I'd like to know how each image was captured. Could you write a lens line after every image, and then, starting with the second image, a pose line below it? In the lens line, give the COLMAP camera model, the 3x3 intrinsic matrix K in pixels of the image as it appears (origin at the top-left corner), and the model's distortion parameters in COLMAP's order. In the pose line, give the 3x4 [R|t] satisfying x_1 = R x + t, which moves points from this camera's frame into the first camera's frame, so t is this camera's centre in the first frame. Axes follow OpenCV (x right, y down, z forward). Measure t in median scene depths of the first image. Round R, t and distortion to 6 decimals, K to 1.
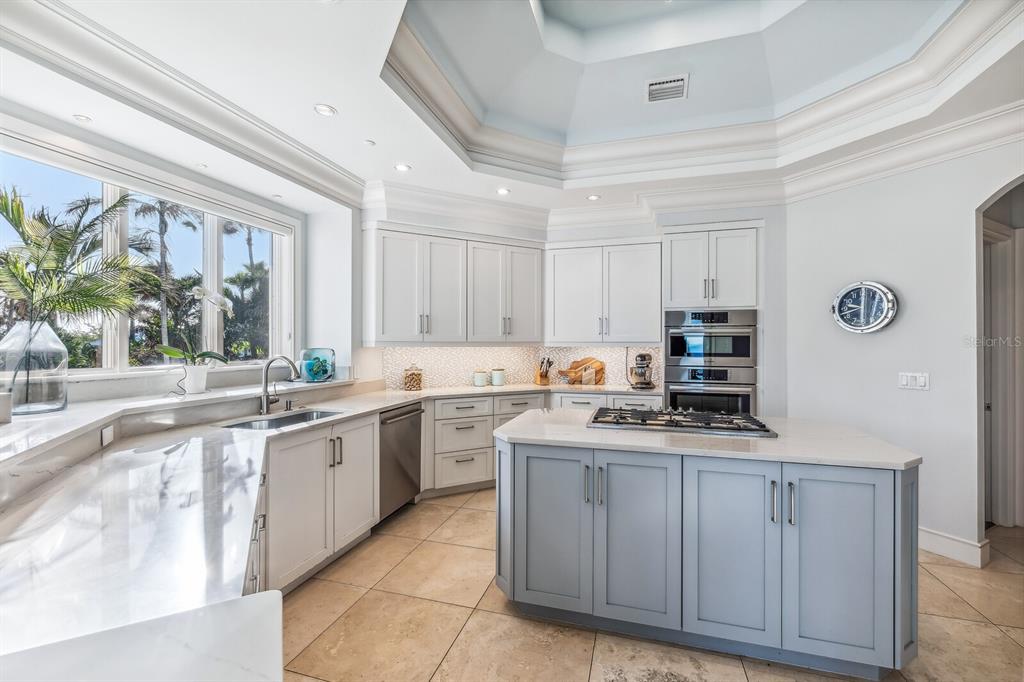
lens RADIAL K [[429.4, 0, 512.0], [0, 429.4, 341.0], [0, 0, 1]] dist [0.000007, -0.000041]
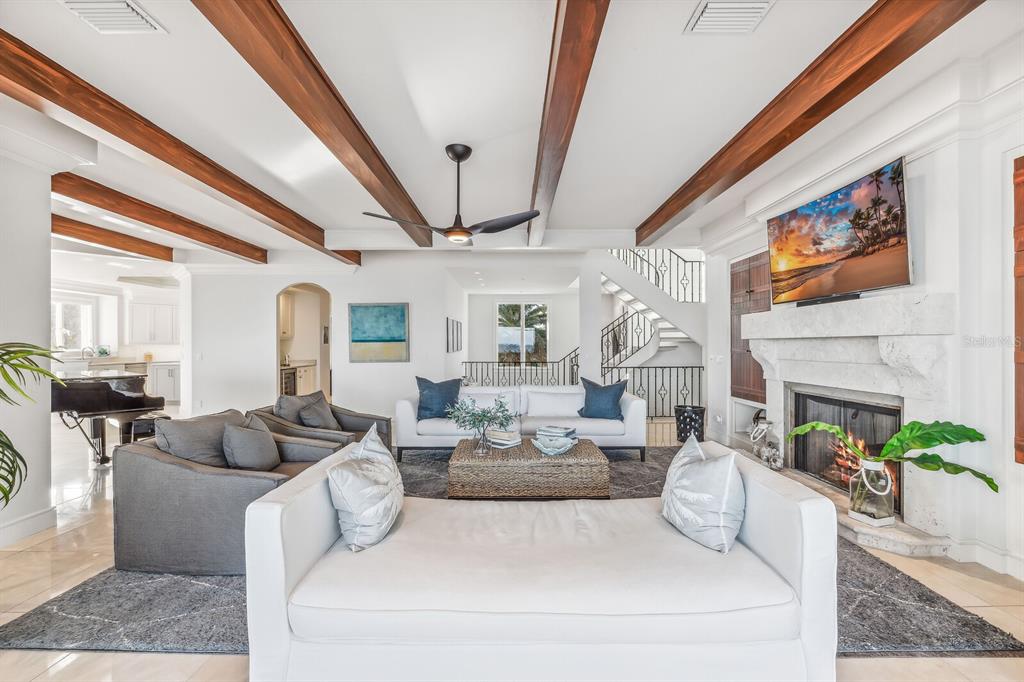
lens RADIAL K [[453.2, 0, 512.0], [0, 453.2, 341.0], [0, 0, 1]] dist [0.000364, 0.000046]
pose [[0.957740, -0.003237, 0.287616, 1.248294], [0.002413, 0.999992, 0.003219, -0.015804], [-0.287624, -0.002389, 0.957740, -2.591085]]
